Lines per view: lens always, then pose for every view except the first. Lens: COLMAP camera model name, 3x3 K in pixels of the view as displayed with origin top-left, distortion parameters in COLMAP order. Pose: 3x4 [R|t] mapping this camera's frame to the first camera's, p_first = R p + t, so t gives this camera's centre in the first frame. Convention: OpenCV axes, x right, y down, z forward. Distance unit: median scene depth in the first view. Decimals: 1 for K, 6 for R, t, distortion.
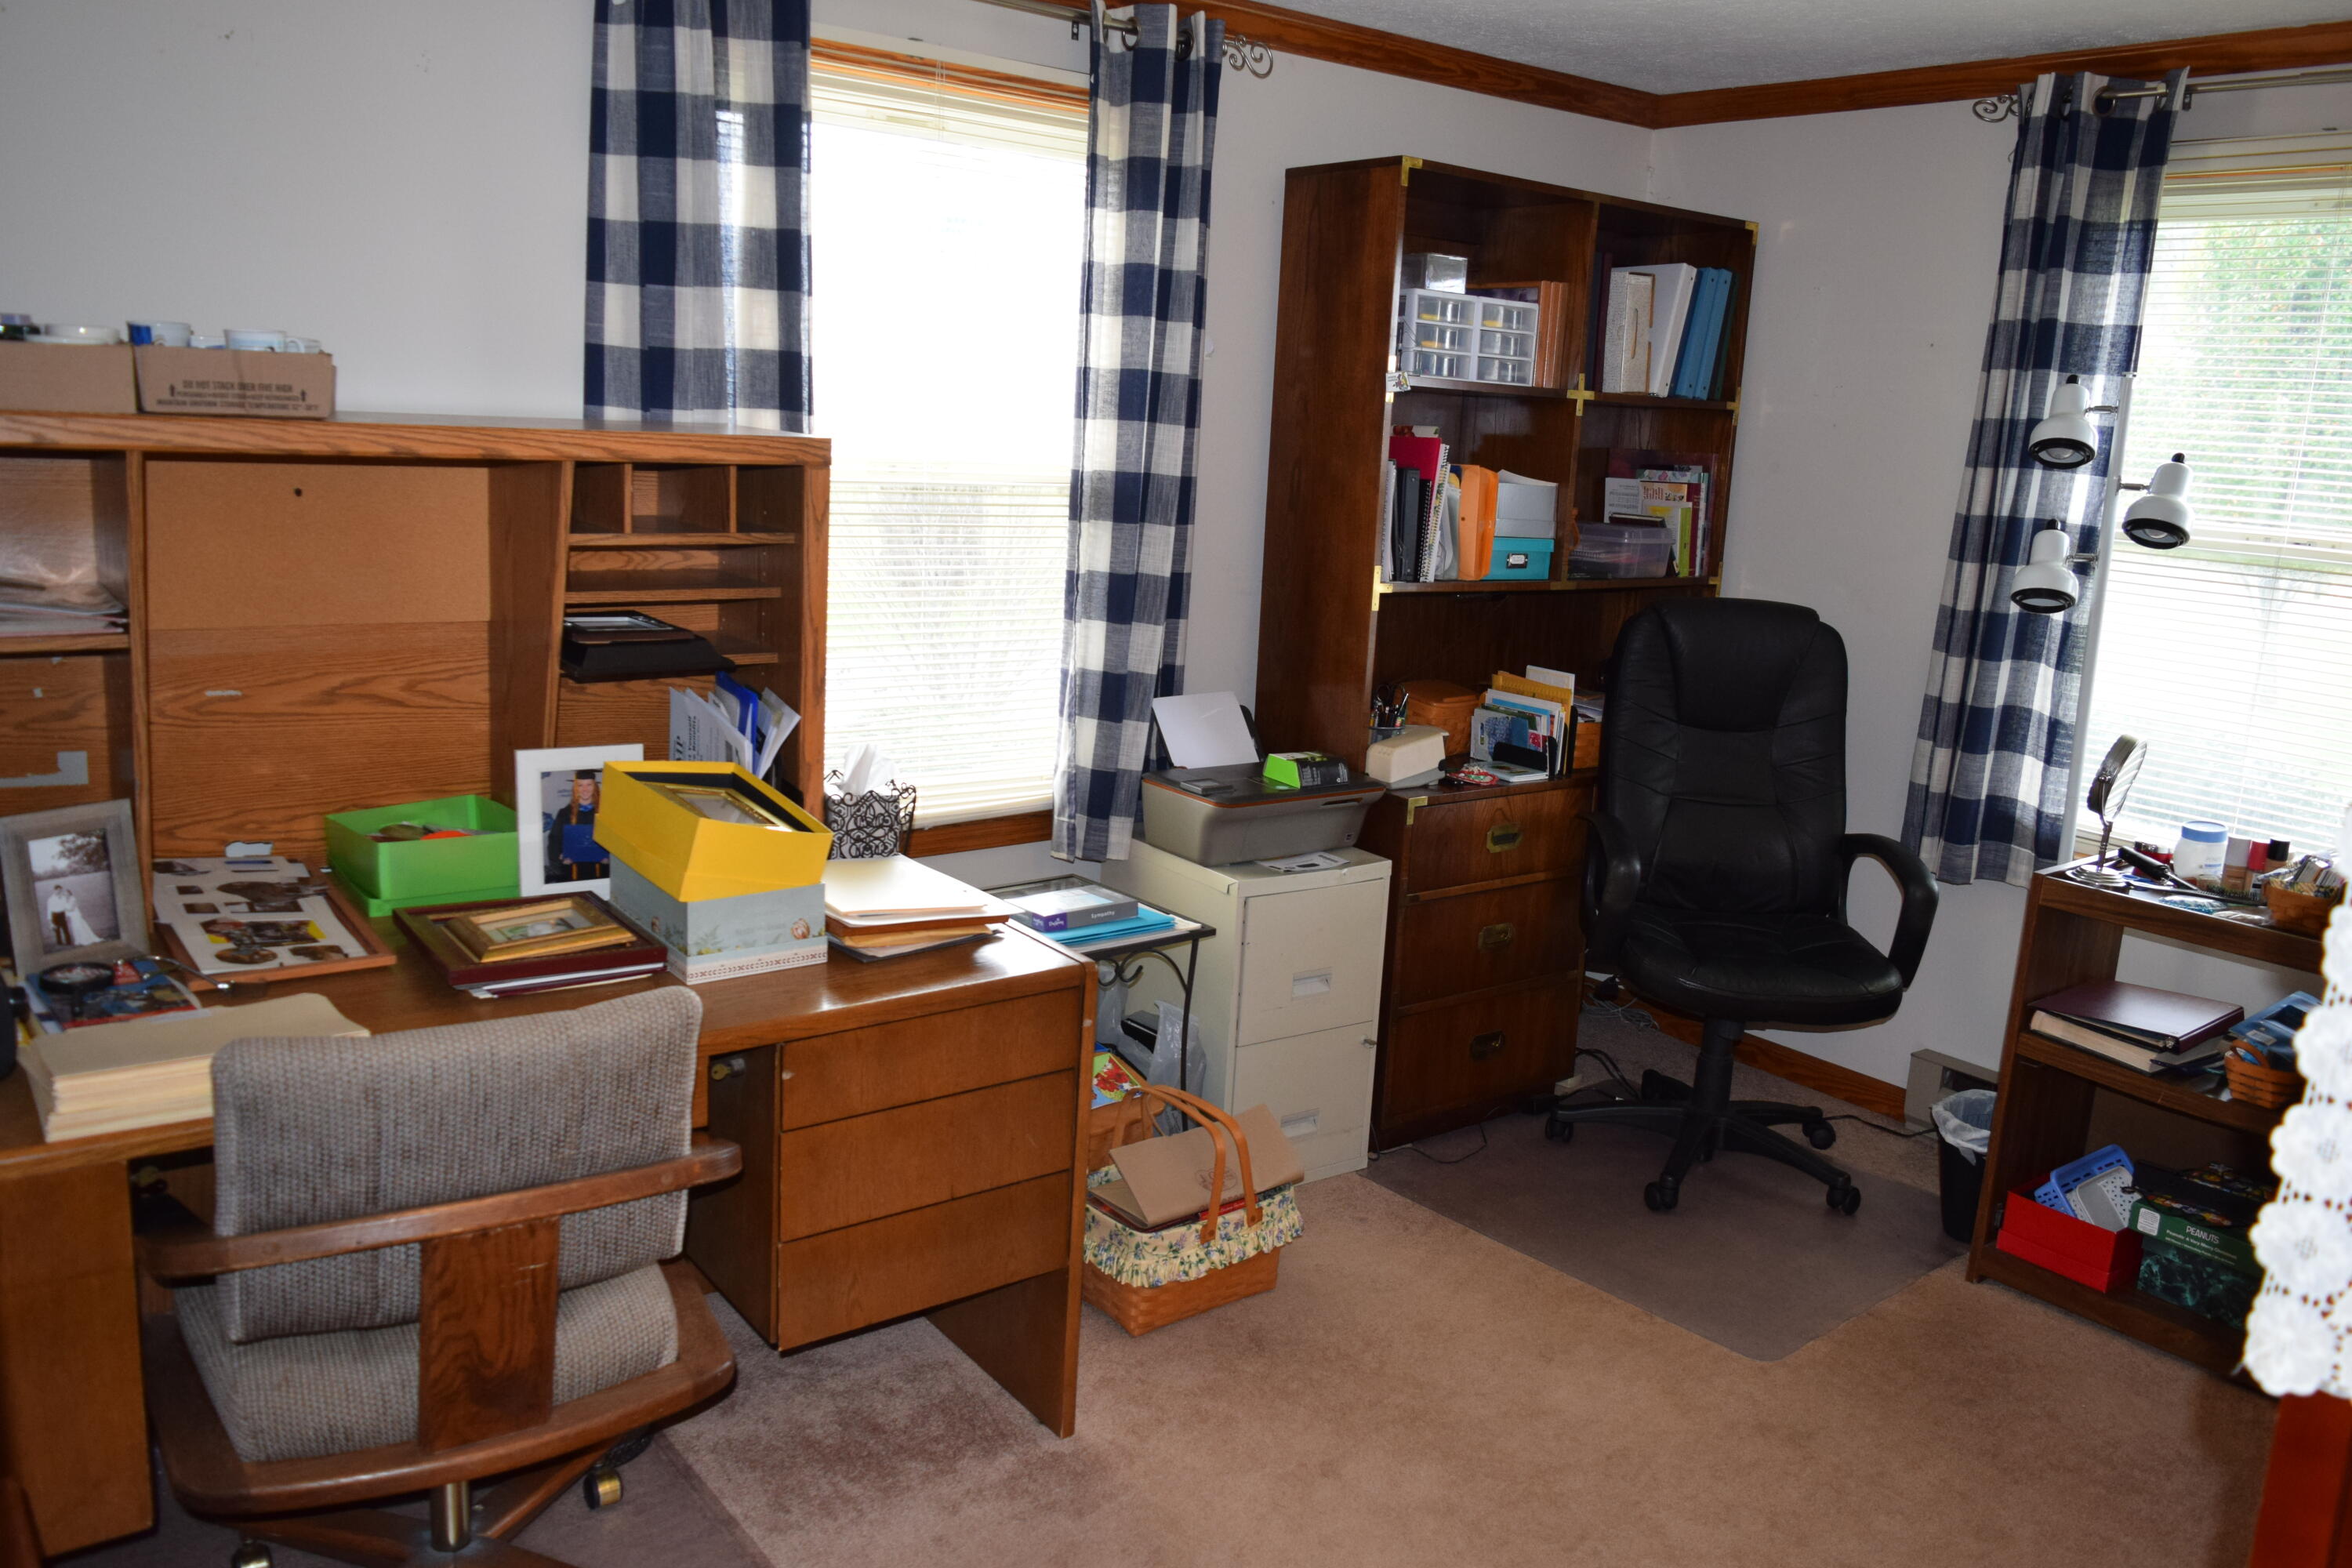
lens RADIAL K [[1820.9, 0, 1173.5], [0, 1820.9, 785.9], [0, 0, 1]] dist [-0.021770, 0.009667]
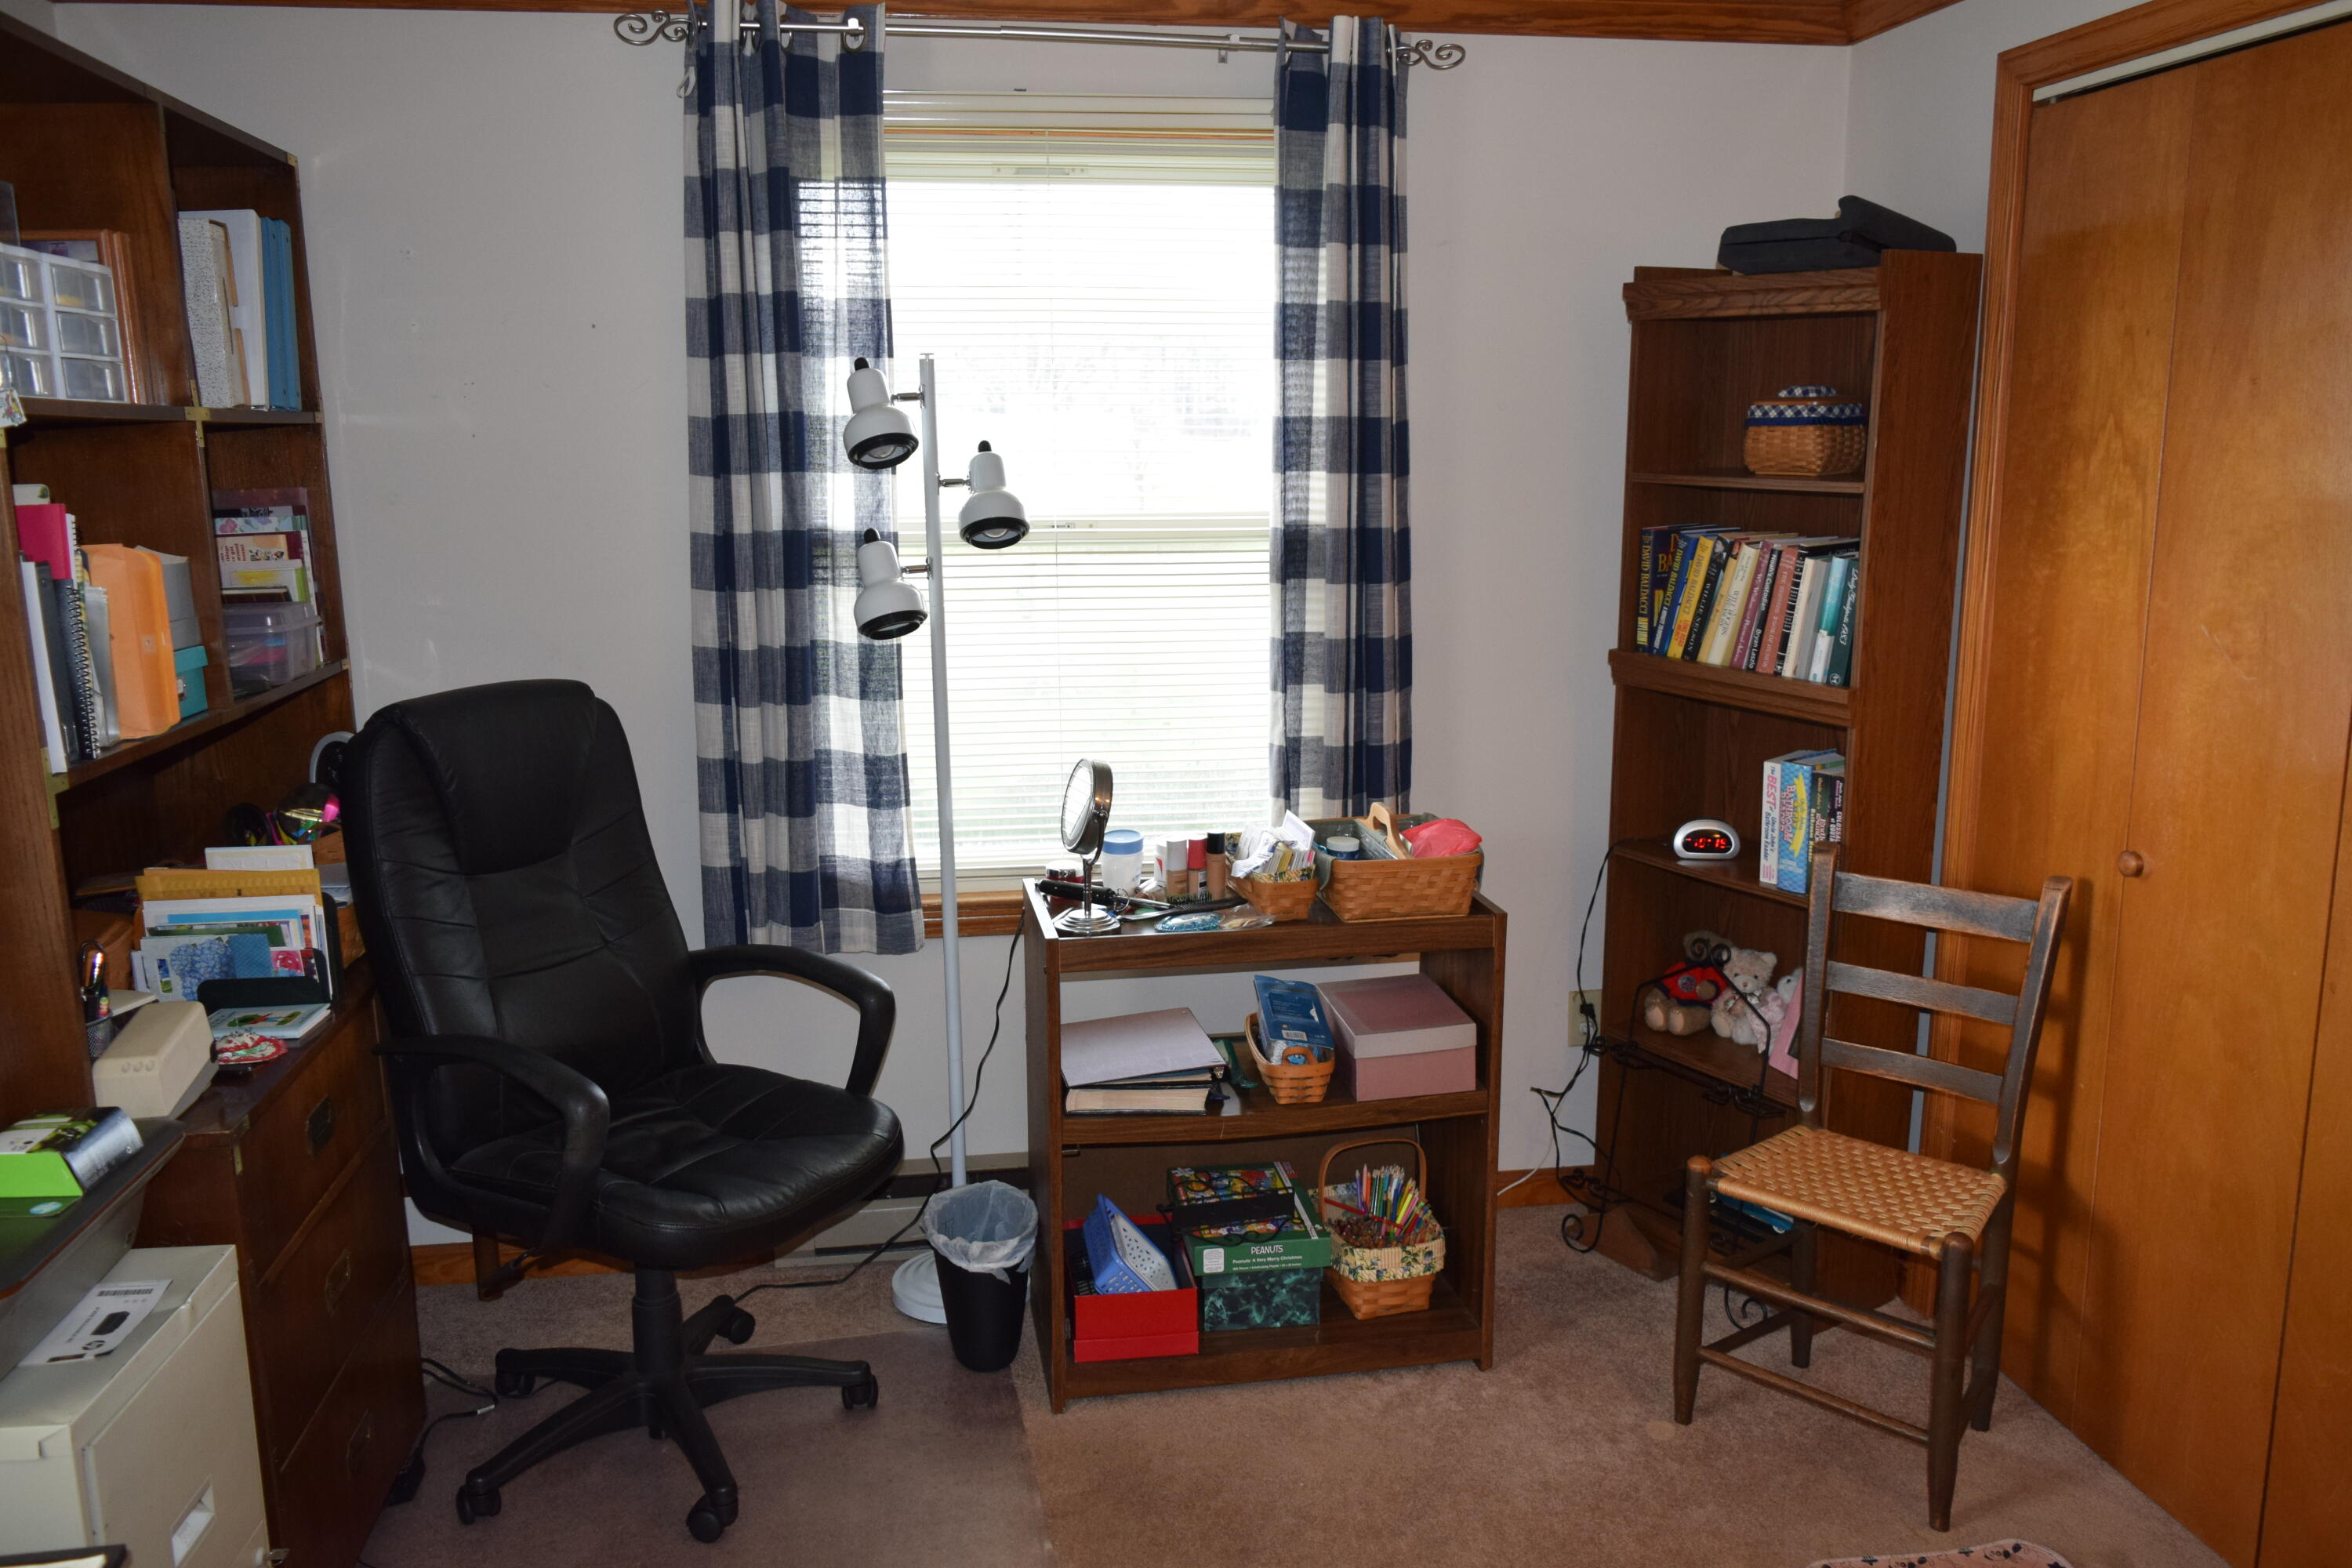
lens RADIAL K [[1820.9, 0, 1175.7], [0, 1820.9, 778.1], [0, 0, 1]] dist [-0.021770, 0.009667]
pose [[0.491719, -0.221873, 0.842013, -0.176482], [0.215637, 0.967900, 0.129117, -0.107699], [-0.843631, 0.118080, 0.523778, 0.425453]]
